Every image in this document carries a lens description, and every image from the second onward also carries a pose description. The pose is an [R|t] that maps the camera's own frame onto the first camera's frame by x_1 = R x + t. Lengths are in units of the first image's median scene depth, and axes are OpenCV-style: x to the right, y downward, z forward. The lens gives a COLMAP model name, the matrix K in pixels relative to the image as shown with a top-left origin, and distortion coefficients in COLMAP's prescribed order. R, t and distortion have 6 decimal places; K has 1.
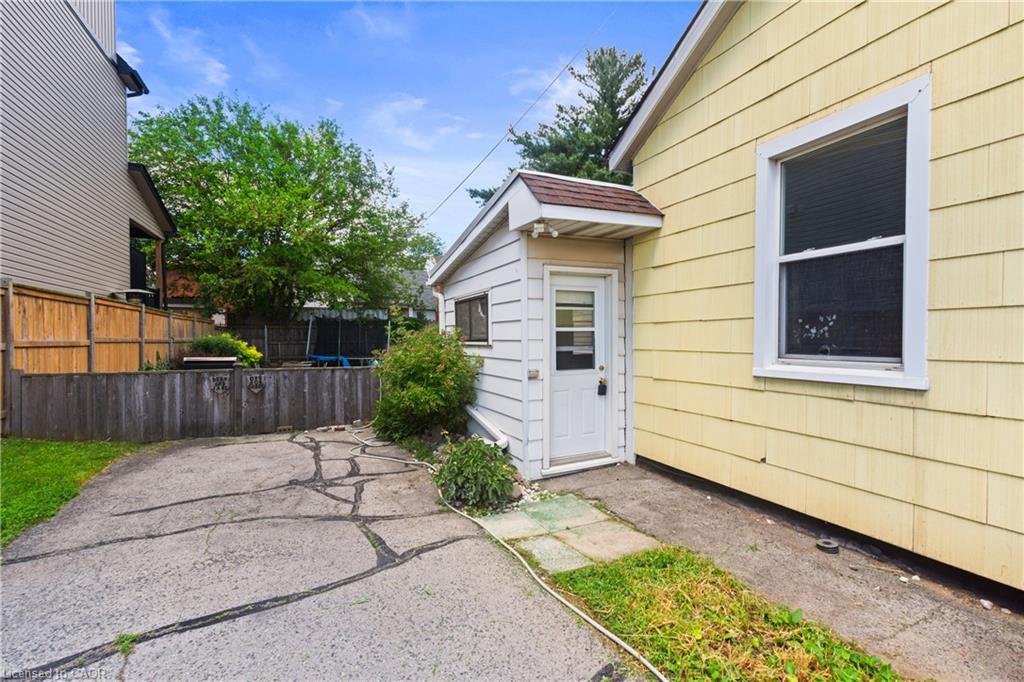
lens RADIAL K [[442.4, 0, 515.6], [0, 442.4, 337.6], [0, 0, 1]] dist [0.000700, -0.000507]
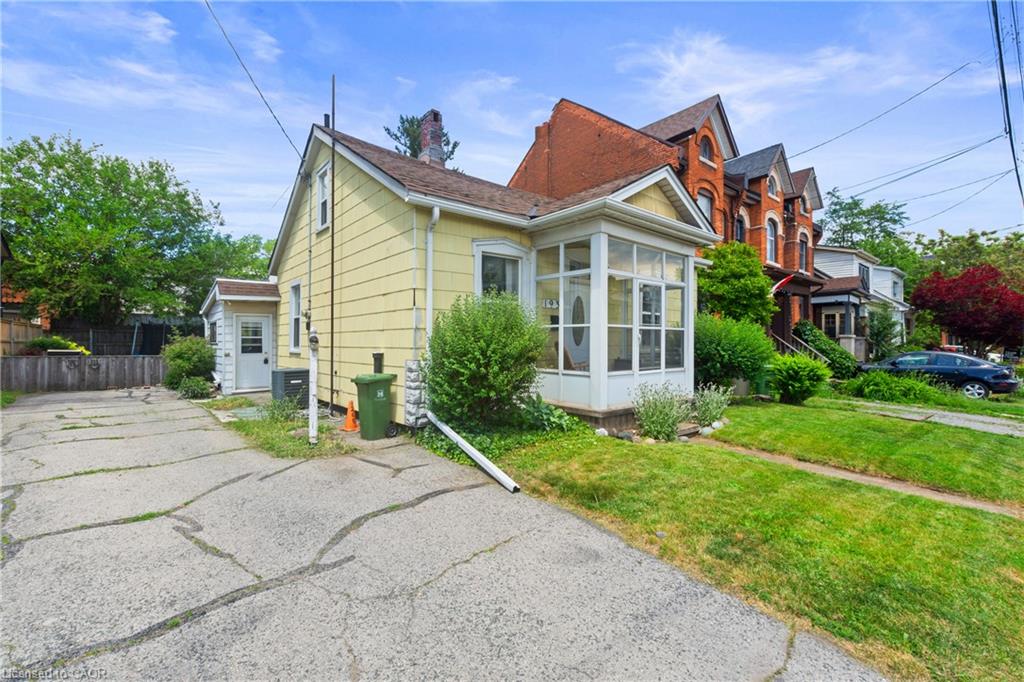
lens RADIAL K [[442.4, 0, 515.6], [0, 442.4, 337.6], [0, 0, 1]] dist [0.000700, -0.000507]
pose [[0.965276, 0.011486, 0.260980, 0.630743], [-0.008228, 0.999874, -0.013574, 0.002960], [-0.261103, 0.010955, 0.965249, -1.246129]]
